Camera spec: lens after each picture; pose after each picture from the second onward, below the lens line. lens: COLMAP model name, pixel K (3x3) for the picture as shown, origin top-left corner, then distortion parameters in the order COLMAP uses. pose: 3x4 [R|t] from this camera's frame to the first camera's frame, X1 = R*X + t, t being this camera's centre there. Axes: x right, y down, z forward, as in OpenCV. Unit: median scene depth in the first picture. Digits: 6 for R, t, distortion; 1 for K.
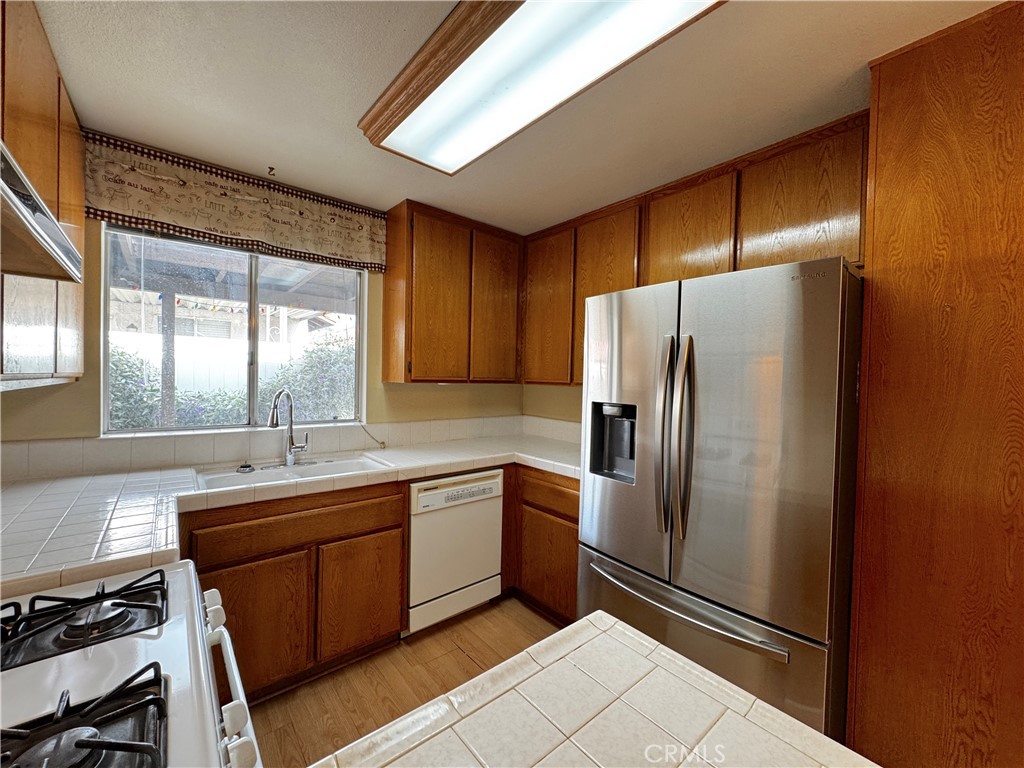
lens RADIAL K [[409.0, 0, 509.4], [0, 409.0, 383.3], [0, 0, 1]] dist [-0.000881, 0.000179]
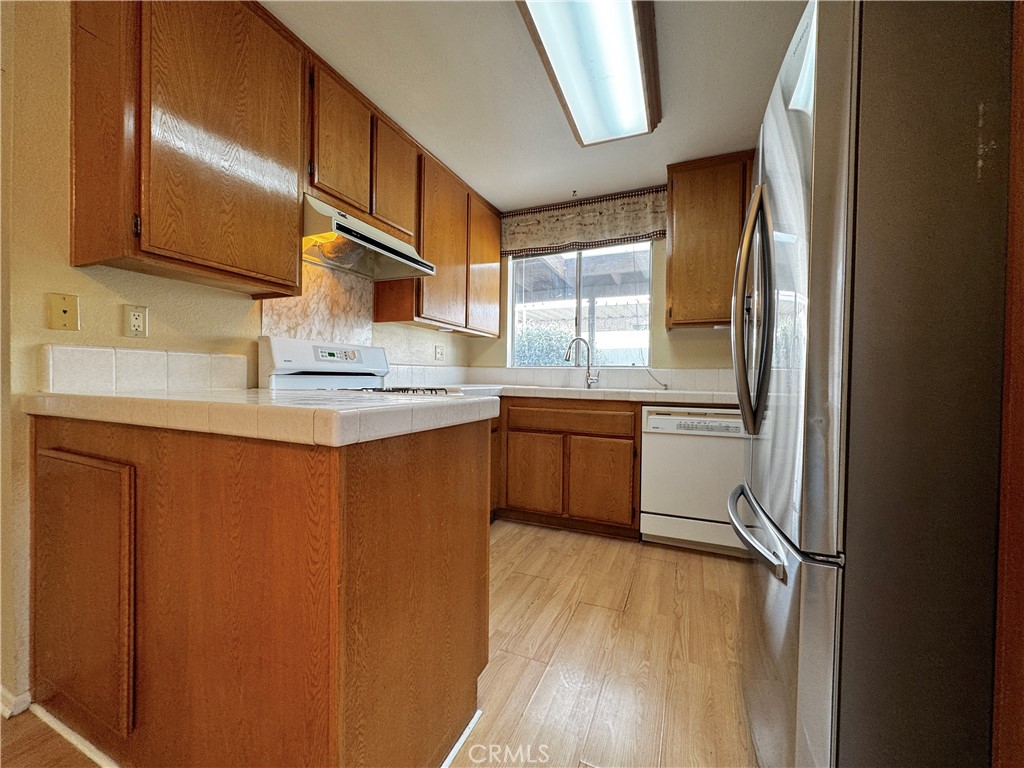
lens RADIAL K [[409.0, 0, 509.4], [0, 409.0, 383.3], [0, 0, 1]] dist [-0.000881, 0.000179]
pose [[0.439789, -0.005662, -0.898083, 0.648737], [-0.018364, 0.999714, -0.015296, 0.204978], [0.897913, 0.023219, 0.439560, 0.132817]]
